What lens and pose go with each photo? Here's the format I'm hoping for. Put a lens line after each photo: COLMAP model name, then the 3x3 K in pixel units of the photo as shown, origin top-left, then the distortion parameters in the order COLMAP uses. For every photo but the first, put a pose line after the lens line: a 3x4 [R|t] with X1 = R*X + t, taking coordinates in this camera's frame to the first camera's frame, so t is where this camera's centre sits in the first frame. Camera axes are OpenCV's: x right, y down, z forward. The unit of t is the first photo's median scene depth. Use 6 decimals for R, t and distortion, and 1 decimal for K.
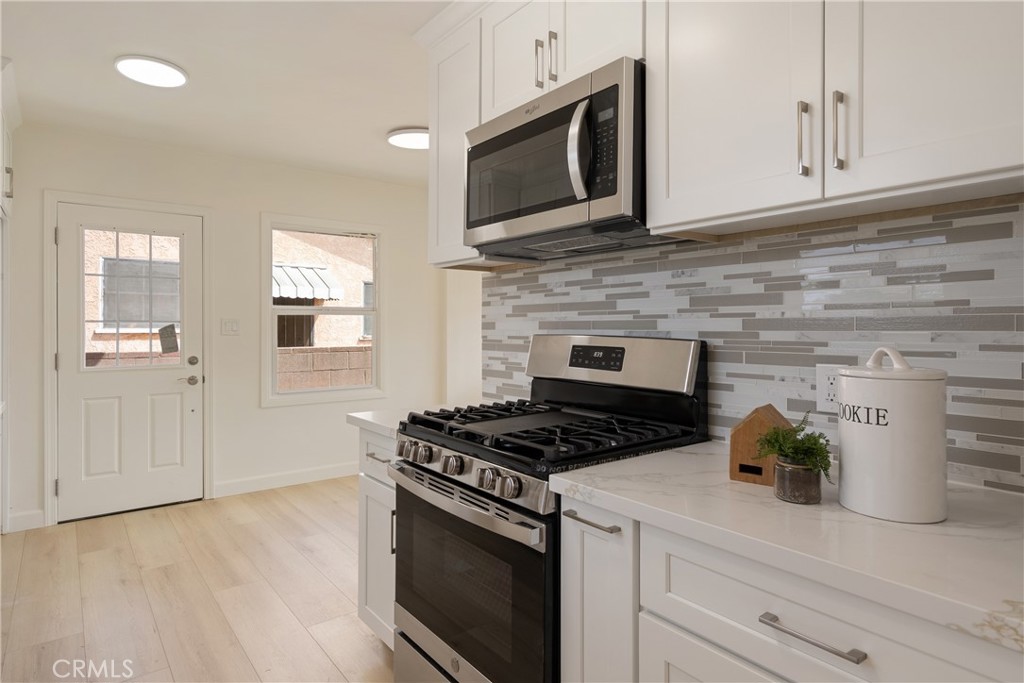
lens RADIAL K [[572.6, 0, 511.1], [0, 572.6, 326.1], [0, 0, 1]] dist [0.000039, 0.001315]
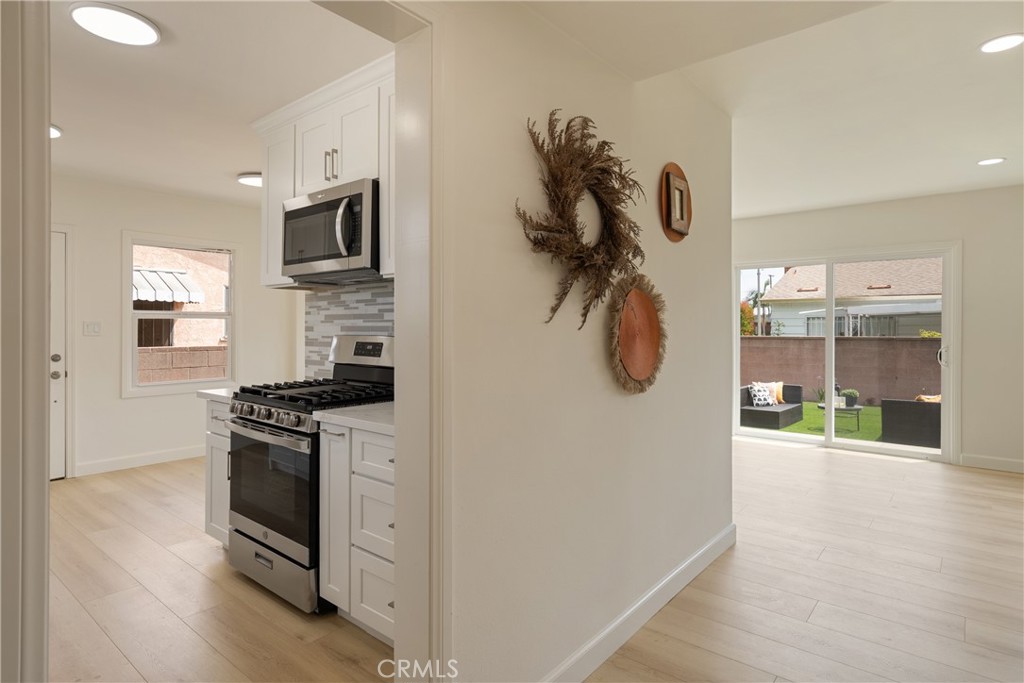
lens RADIAL K [[555.6, 0, 511.6], [0, 555.6, 328.0], [0, 0, 1]] dist [0.002994, 0.000948]
pose [[0.977316, 0.002962, 0.211764, 0.166158], [-0.003098, 0.999995, 0.000313, -0.004712], [-0.211763, -0.000962, 0.977321, -0.466913]]
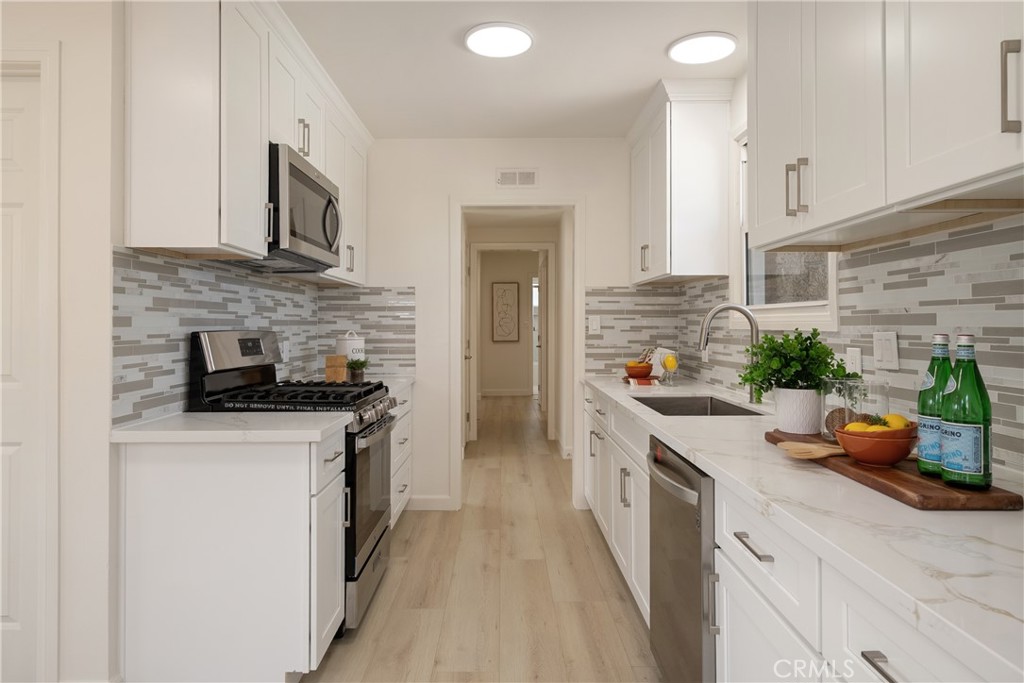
lens RADIAL K [[594.0, 0, 510.9], [0, 594.0, 322.1], [0, 0, 1]] dist [0.002549, 0.001162]
pose [[-0.796845, 0.003104, 0.604176, -0.914574], [-0.001064, 0.999978, -0.006541, 0.004620], [-0.604183, -0.005855, -0.796824, 1.366776]]
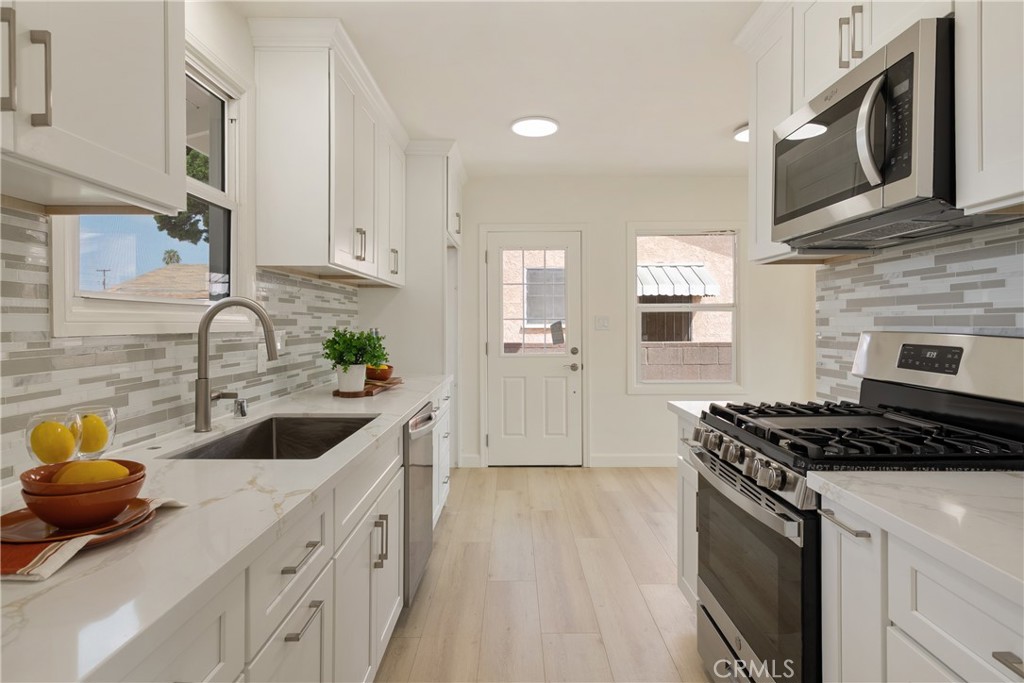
lens RADIAL K [[572.6, 0, 511.1], [0, 572.6, 326.1], [0, 0, 1]] dist [0.000039, 0.001315]
pose [[0.784067, 0.001212, -0.620675, 0.151165], [0.003578, 0.999973, 0.006472, -0.001408], [0.620666, -0.007295, 0.784041, -0.057335]]
